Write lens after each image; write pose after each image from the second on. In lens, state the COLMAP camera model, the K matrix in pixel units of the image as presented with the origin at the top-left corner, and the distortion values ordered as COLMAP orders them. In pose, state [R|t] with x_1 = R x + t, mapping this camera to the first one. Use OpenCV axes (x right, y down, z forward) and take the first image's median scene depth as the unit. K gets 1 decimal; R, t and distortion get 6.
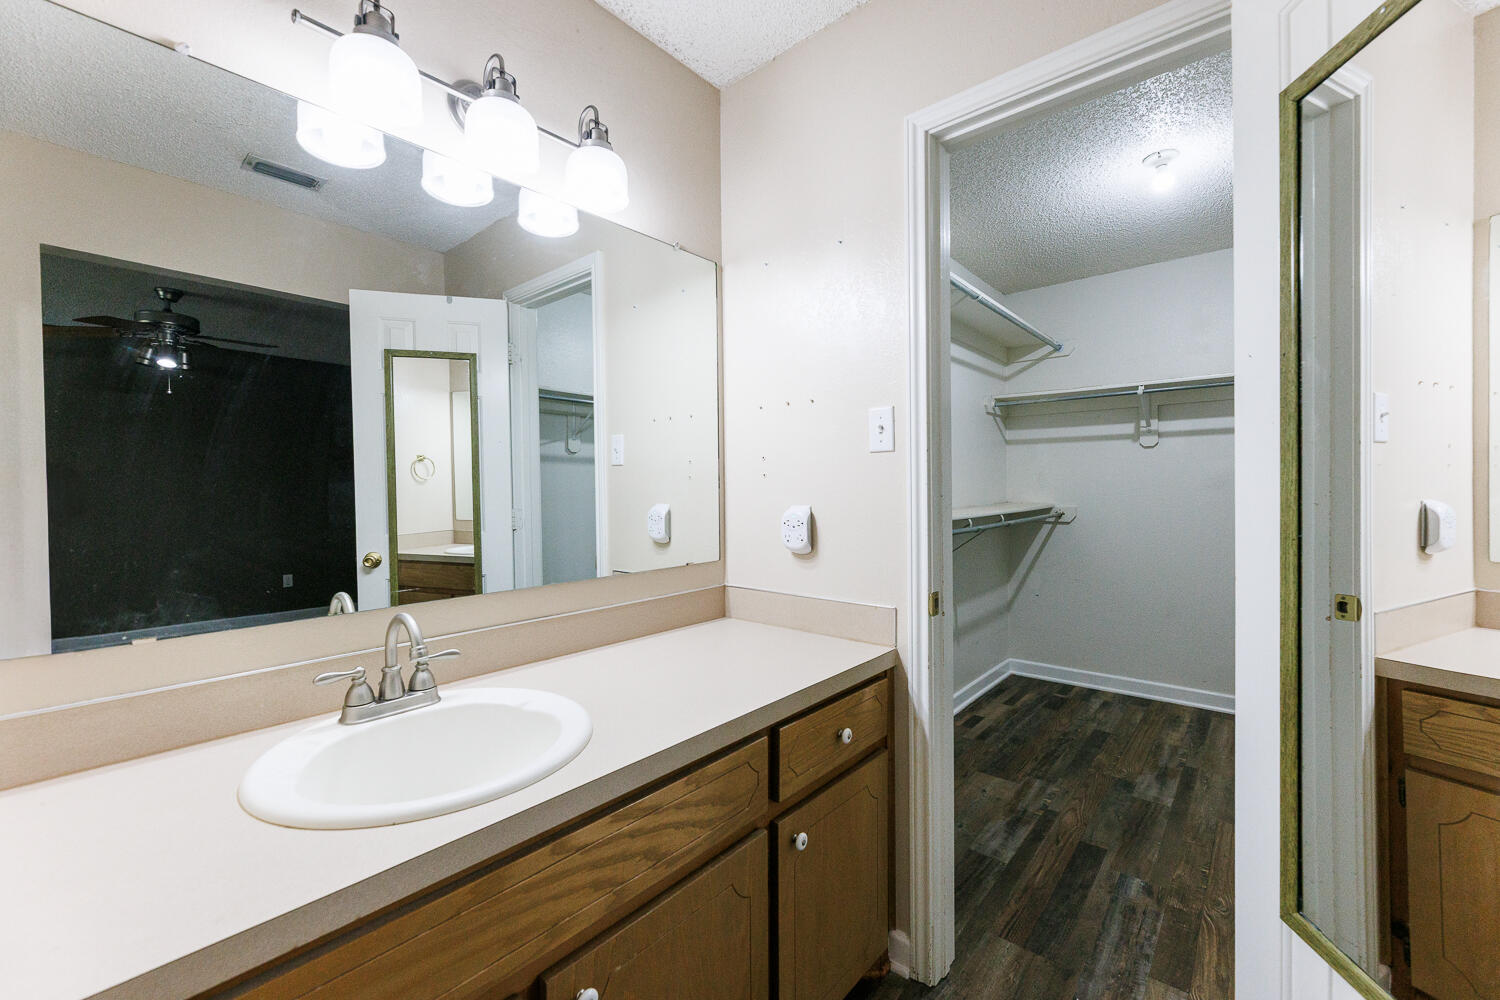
lens RADIAL K [[610.3, 0, 723.3], [0, 610.3, 481.3], [0, 0, 1]] dist [-0.004193, 0.000518]
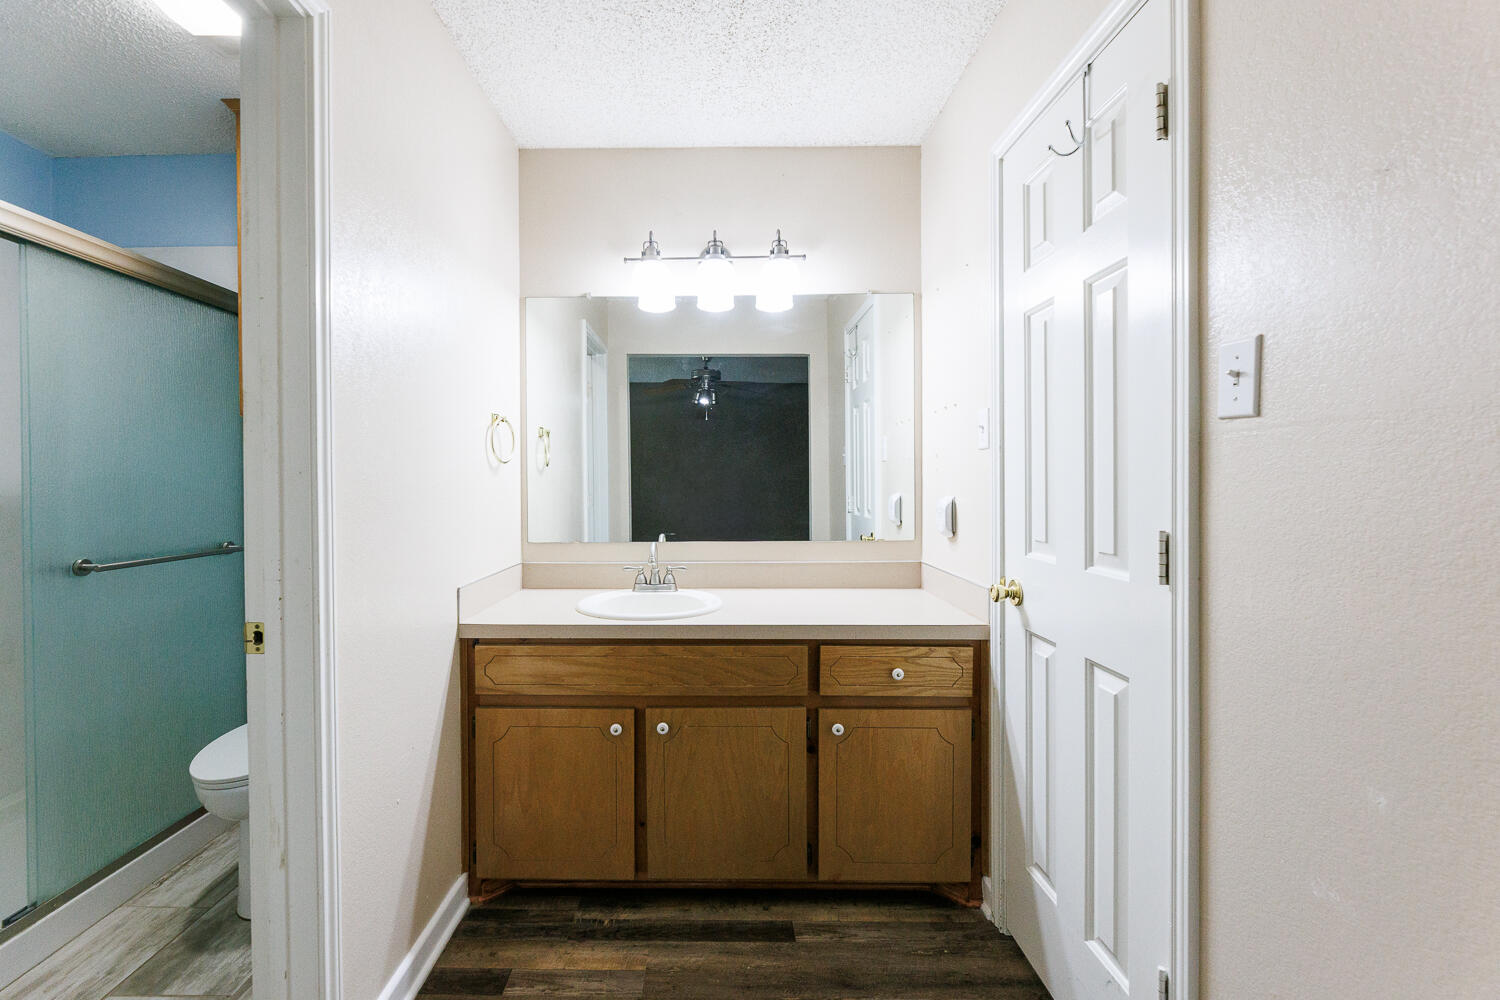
lens RADIAL K [[627.5, 0, 704.7], [0, 627.5, 483.8], [0, 0, 1]] dist [0.000659, -0.000288]
pose [[0.627420, 0.011150, -0.778601, 0.924752], [0.007997, 0.999752, 0.020761, -0.017645], [0.778640, -0.019252, 0.627176, -0.139544]]
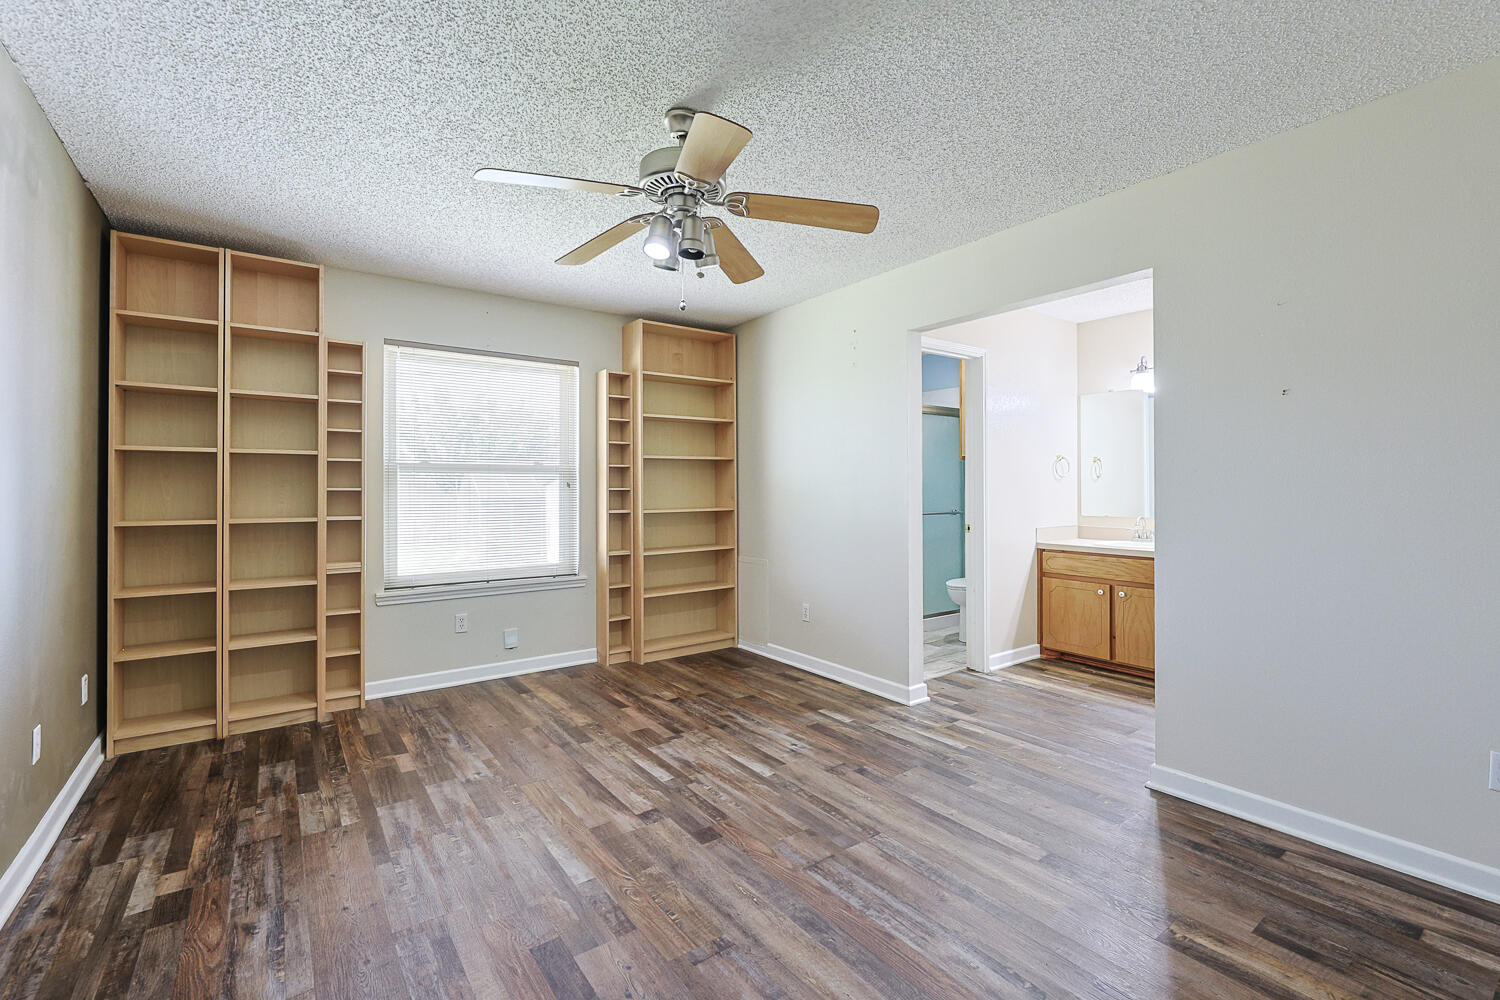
lens RADIAL K [[652.2, 0, 759.1], [0, 652.2, 490.8], [0, 0, 1]] dist [-0.002521, -0.002622]
pose [[-0.229896, 0.017280, -0.973062, 3.162281], [0.016143, 0.999773, 0.013940, -0.037608], [0.973081, -0.012504, -0.230123, -0.338420]]
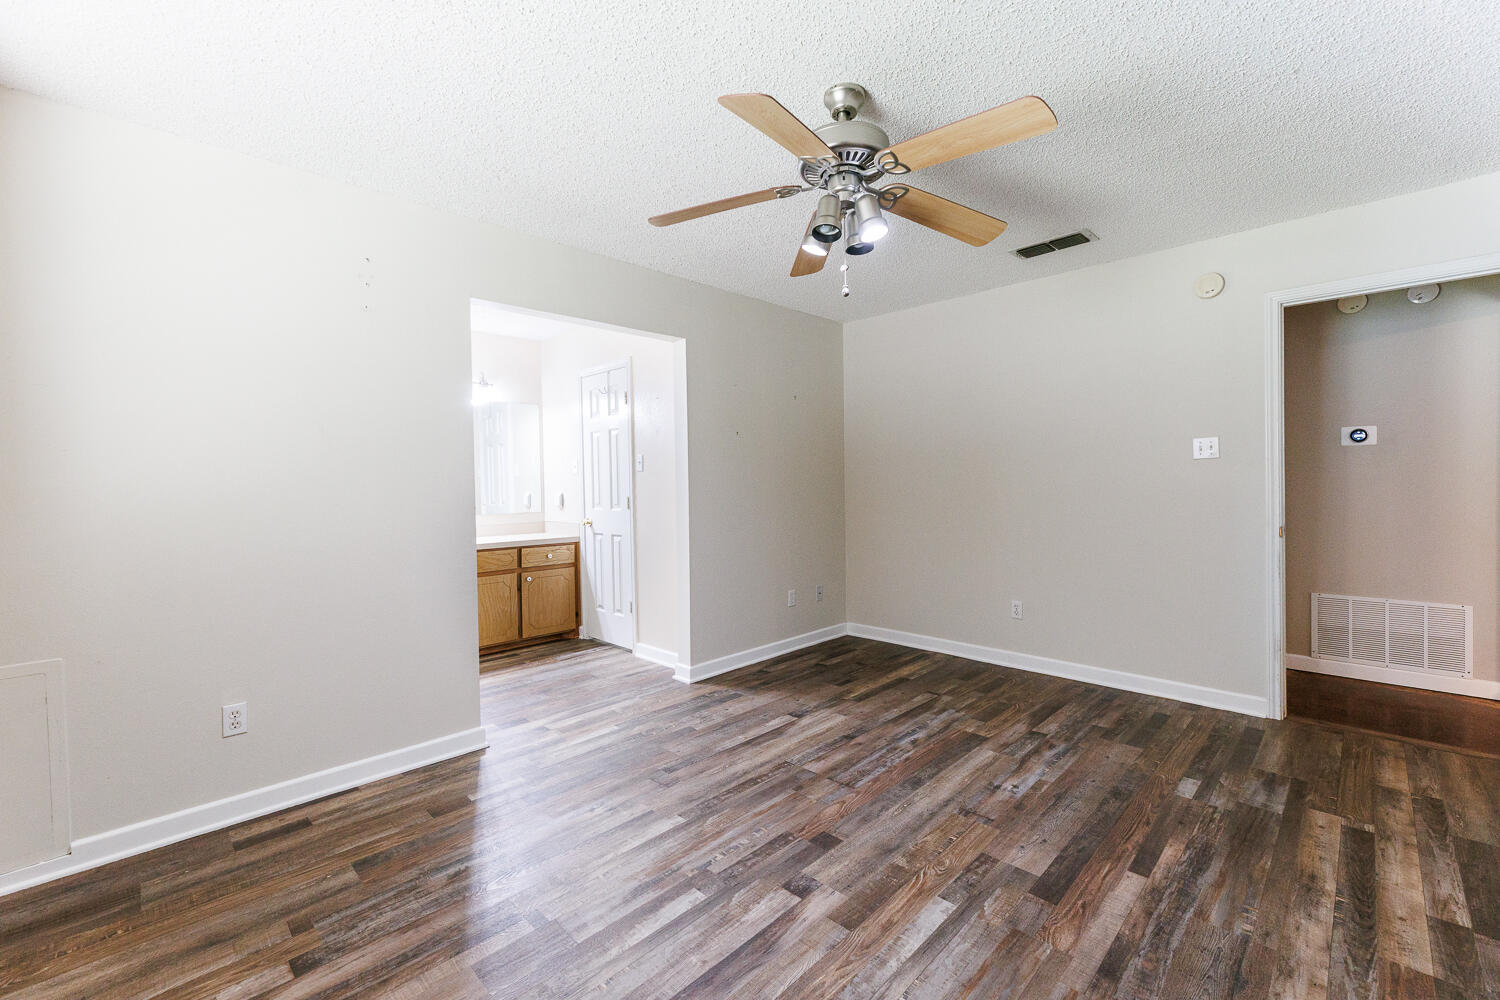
lens RADIAL K [[610.3, 0, 756.1], [0, 610.3, 497.1], [0, 0, 1]] dist [-0.004193, 0.000518]
pose [[0.996122, -0.001780, -0.087959, 1.612026], [0.004985, 0.999331, 0.036235, -0.045066], [0.087836, -0.036533, 0.995465, -2.278371]]
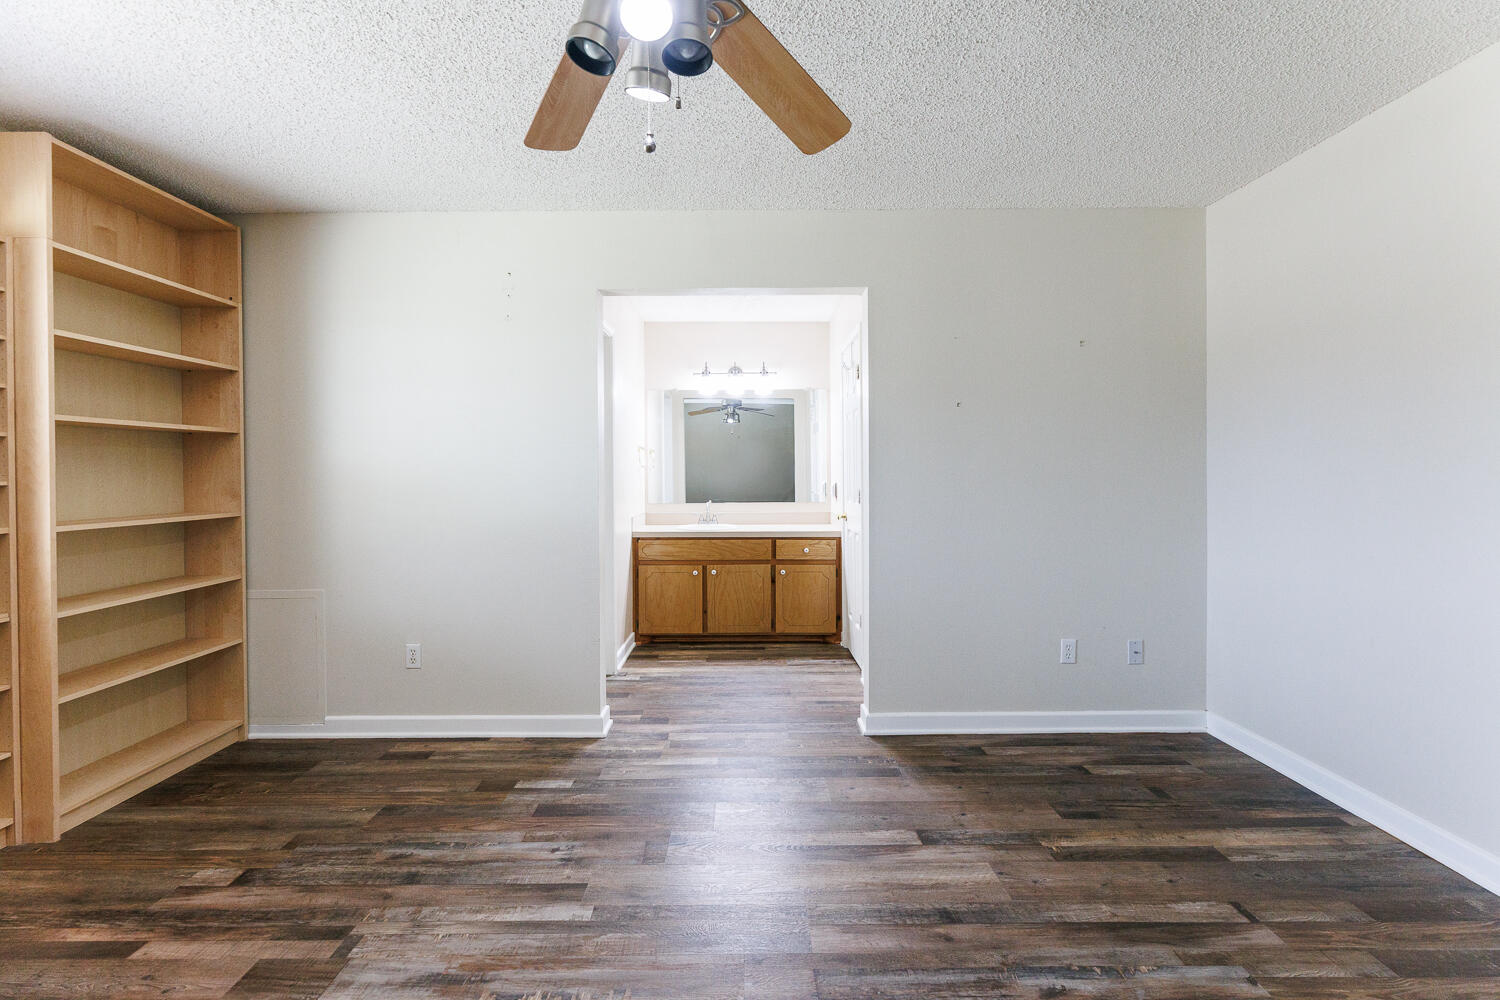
lens RADIAL K [[610.3, 0, 750.1], [0, 610.3, 479.7], [0, 0, 1]] dist [-0.004193, 0.000518]
pose [[0.645395, 0.014436, -0.763713, 2.385428], [0.006608, 0.999678, 0.024482, -0.044581], [0.763821, -0.020847, 0.645092, -1.280925]]
